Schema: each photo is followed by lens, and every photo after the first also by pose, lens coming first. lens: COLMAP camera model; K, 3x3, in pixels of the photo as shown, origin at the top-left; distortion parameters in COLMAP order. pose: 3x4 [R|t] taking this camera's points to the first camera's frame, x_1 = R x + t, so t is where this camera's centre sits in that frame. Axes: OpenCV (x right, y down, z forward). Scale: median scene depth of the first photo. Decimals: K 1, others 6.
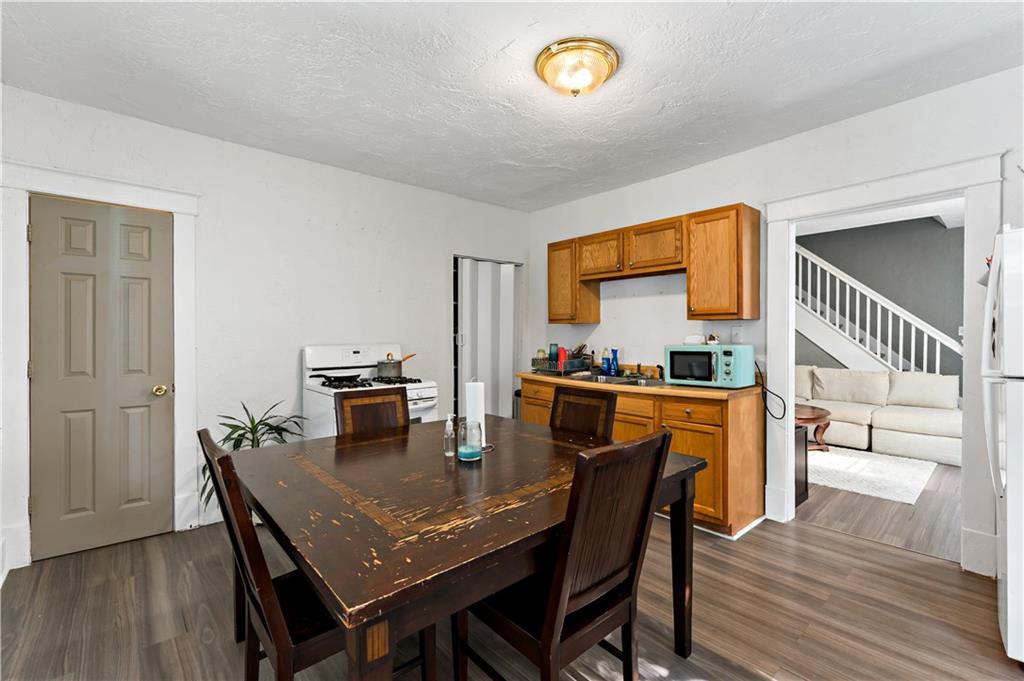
lens RADIAL K [[434.1, 0, 512.0], [0, 434.1, 340.5], [0, 0, 1]] dist [0.000693, 0.000041]
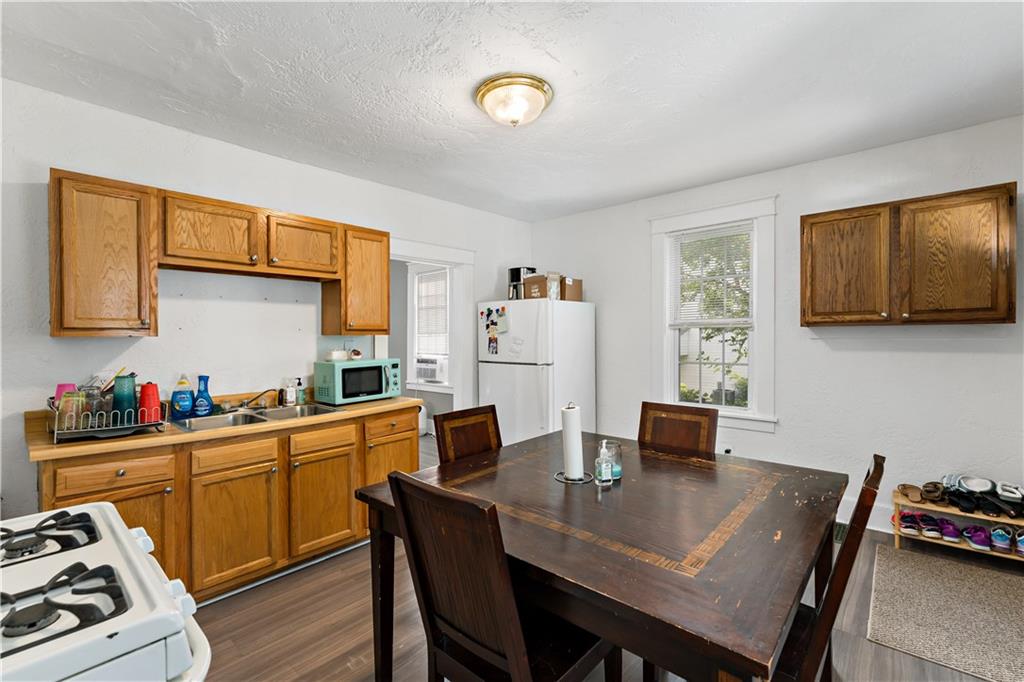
lens RADIAL K [[449.8, 0, 515.2], [0, 449.8, 344.0], [0, 0, 1]] dist [-0.000477, -0.000010]
pose [[-0.115360, -0.013681, 0.993230, -0.546568], [0.025476, 0.999535, 0.016727, -0.030220], [-0.992997, 0.027233, -0.114958, 0.654483]]
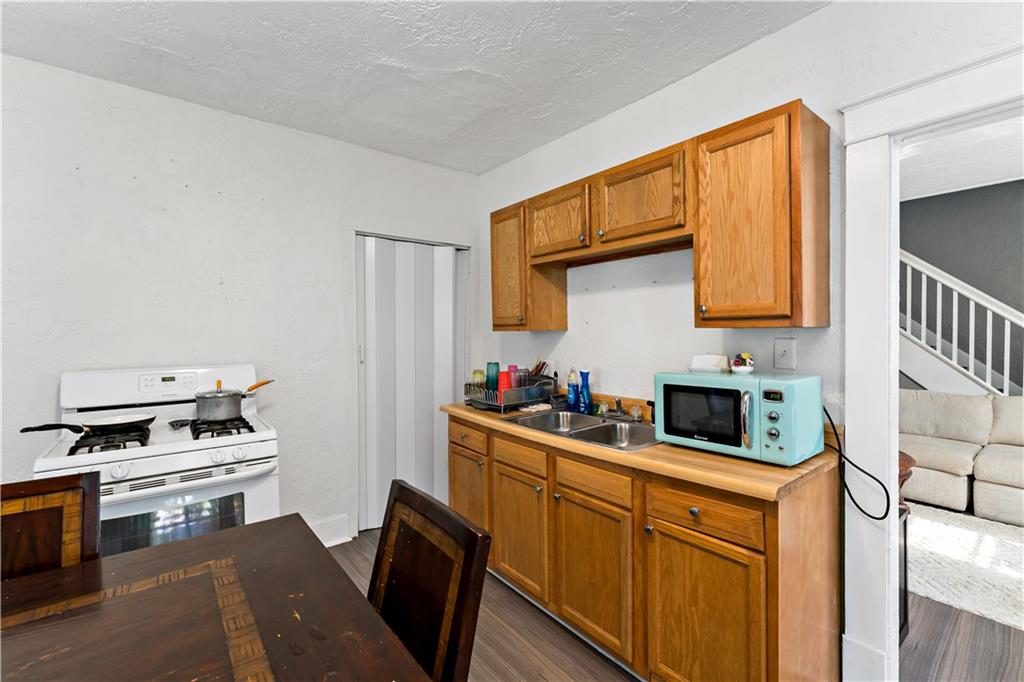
lens RADIAL K [[430.2, 0, 518.1], [0, 430.2, 337.2], [0, 0, 1]] dist [-0.000828, -0.000121]
pose [[0.999473, -0.002536, -0.032365, 0.172154], [0.002275, 0.999965, -0.008088, -0.027640], [0.032384, 0.008010, 0.999443, 0.389416]]
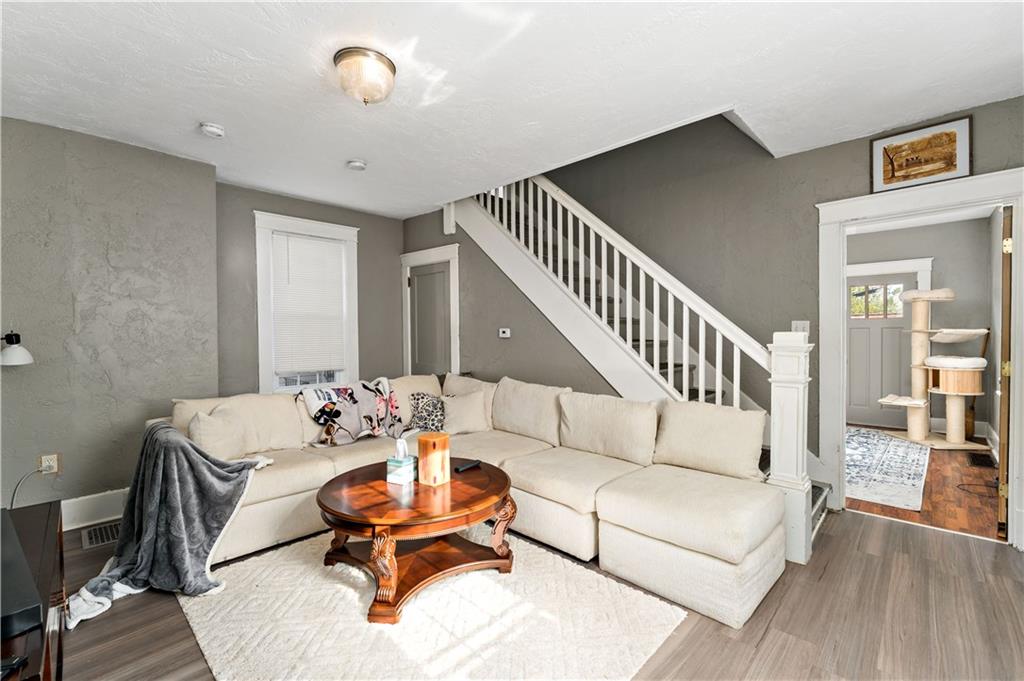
lens RADIAL K [[432.3, 0, 512.4], [0, 432.3, 332.8], [0, 0, 1]] dist [-0.001468, -0.000139]
pose [[0.997031, -0.001662, 0.076979, 0.910655], [0.002669, 0.999912, -0.012984, -0.013716], [-0.076950, 0.013151, 0.996948, 0.664387]]
